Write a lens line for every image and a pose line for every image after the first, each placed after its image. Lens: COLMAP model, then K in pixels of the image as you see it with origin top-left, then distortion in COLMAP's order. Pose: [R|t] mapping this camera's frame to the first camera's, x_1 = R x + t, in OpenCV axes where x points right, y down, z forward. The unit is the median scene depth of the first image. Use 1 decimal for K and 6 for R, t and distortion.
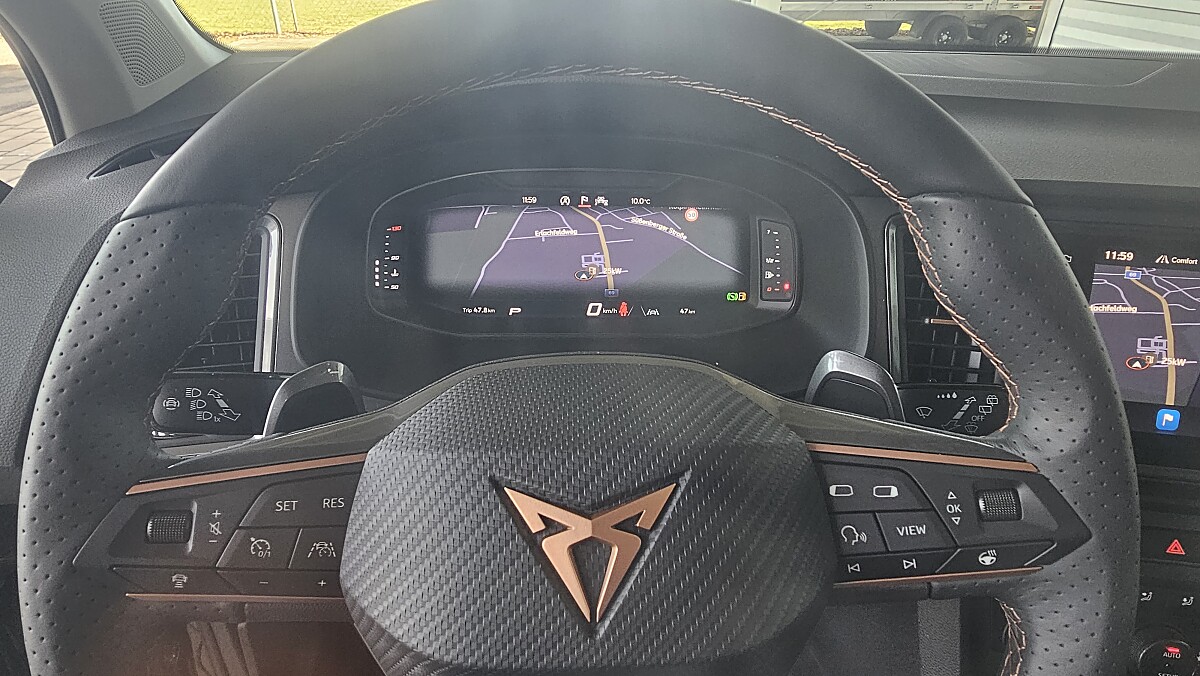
lens RADIAL K [[708.6, 0, 600.0], [0, 708.6, 338.0], [0, 0, 1]] dist [0.002598, -0.003089]
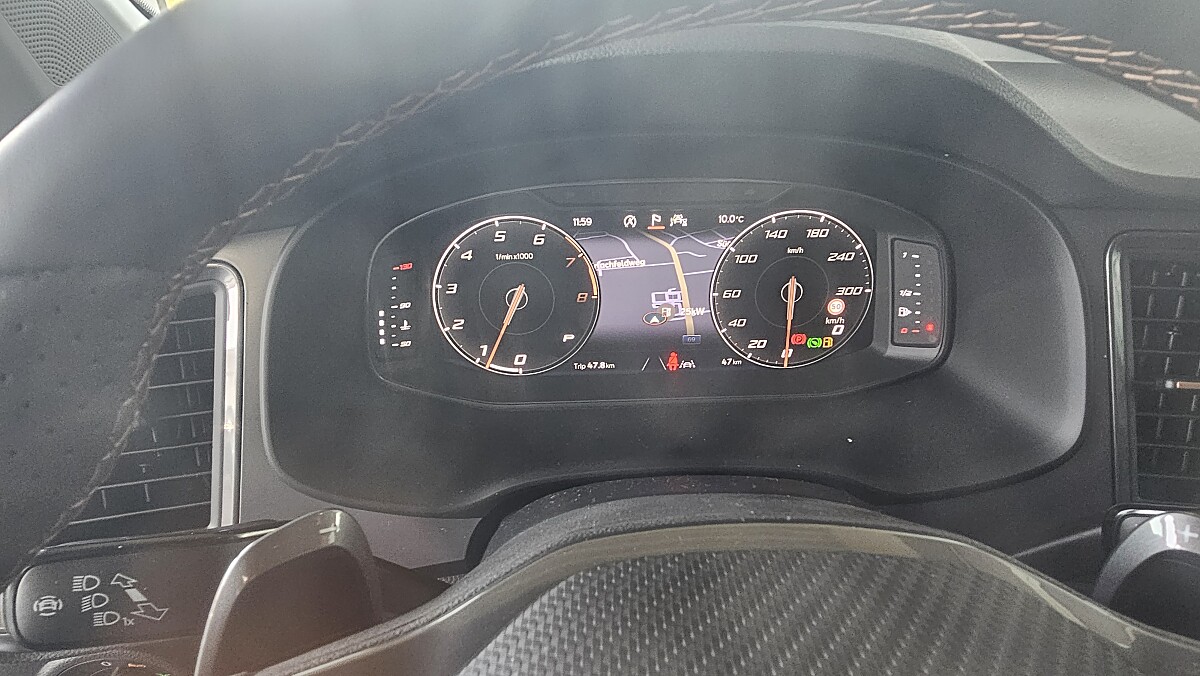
lens RADIAL K [[708.6, 0, 600.0], [0, 708.6, 338.0], [0, 0, 1]] dist [0.002598, -0.003089]
pose [[0.999530, -0.029587, -0.008066, -0.078507], [0.029651, 0.999529, 0.007972, -0.078320], [0.007826, -0.008208, 0.999936, 0.253352]]
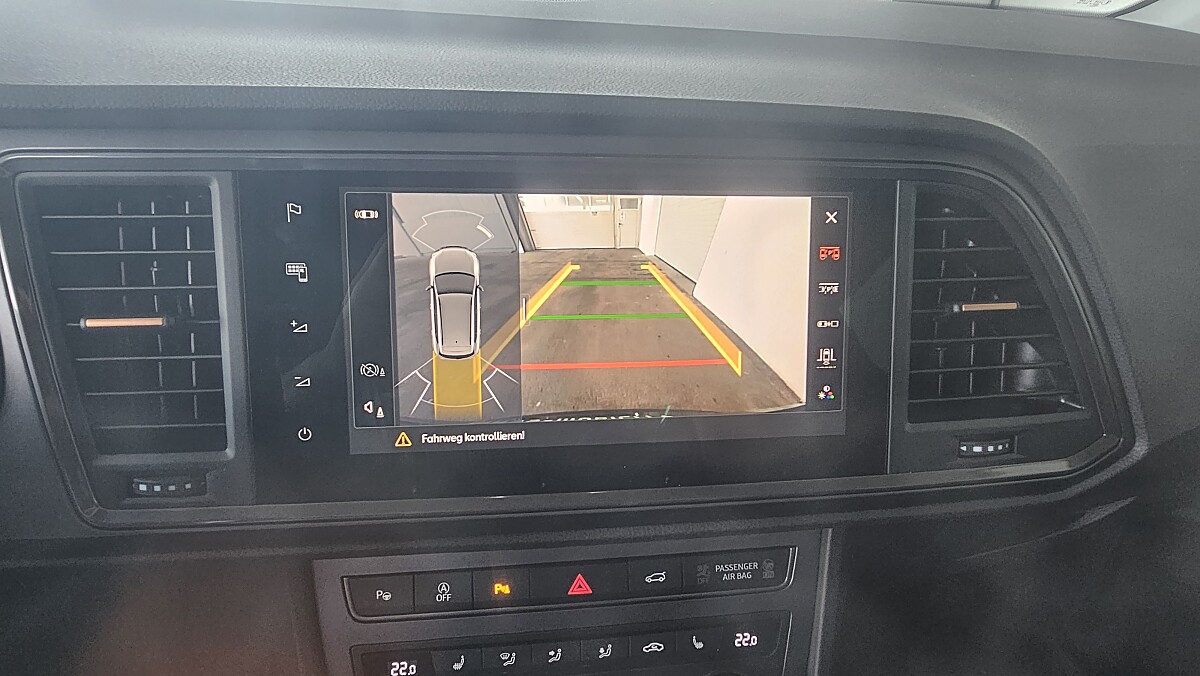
lens RADIAL K [[711.7, 0, 596.6], [0, 711.7, 342.9], [0, 0, 1]] dist [0.002761, -0.000006]
pose [[0.967786, -0.106523, 0.228130, 0.642734], [0.104699, 0.994300, 0.020122, 0.023736], [-0.228974, 0.004412, 0.973423, 0.241320]]
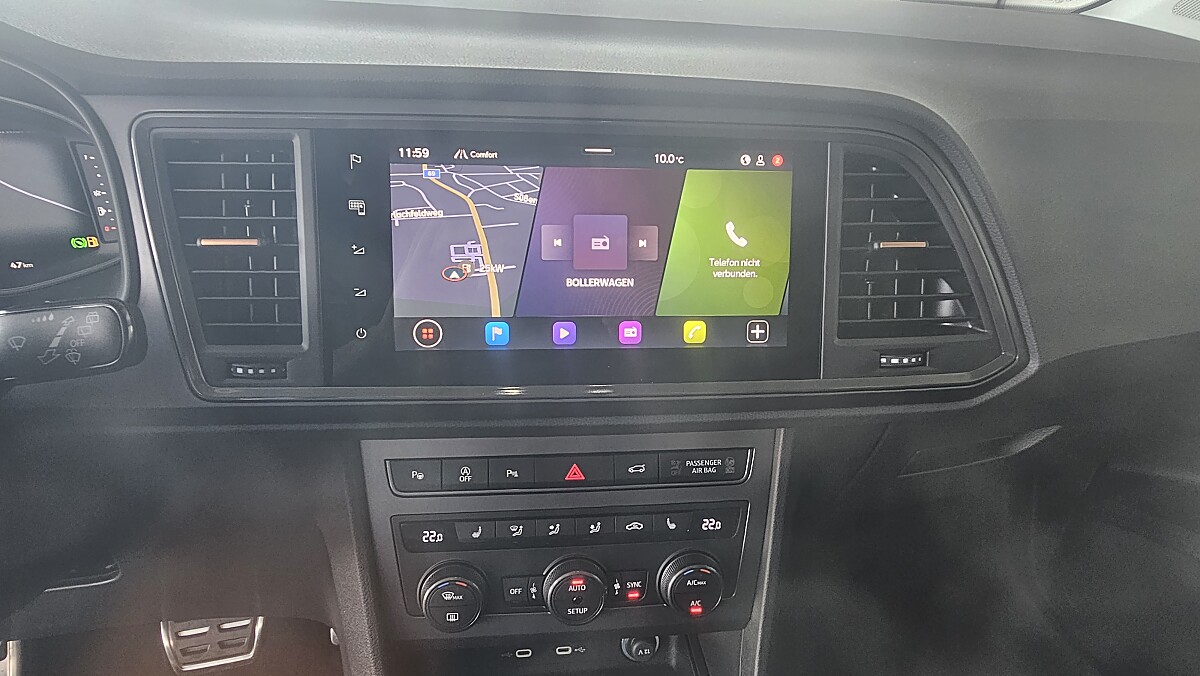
lens RADIAL K [[711.7, 0, 596.6], [0, 711.7, 342.9], [0, 0, 1]] dist [0.002761, -0.000006]
pose [[0.973821, -0.097111, 0.205531, 0.623980], [0.094529, 0.995271, 0.022369, 0.100599], [-0.206731, -0.002355, 0.978395, 0.072794]]
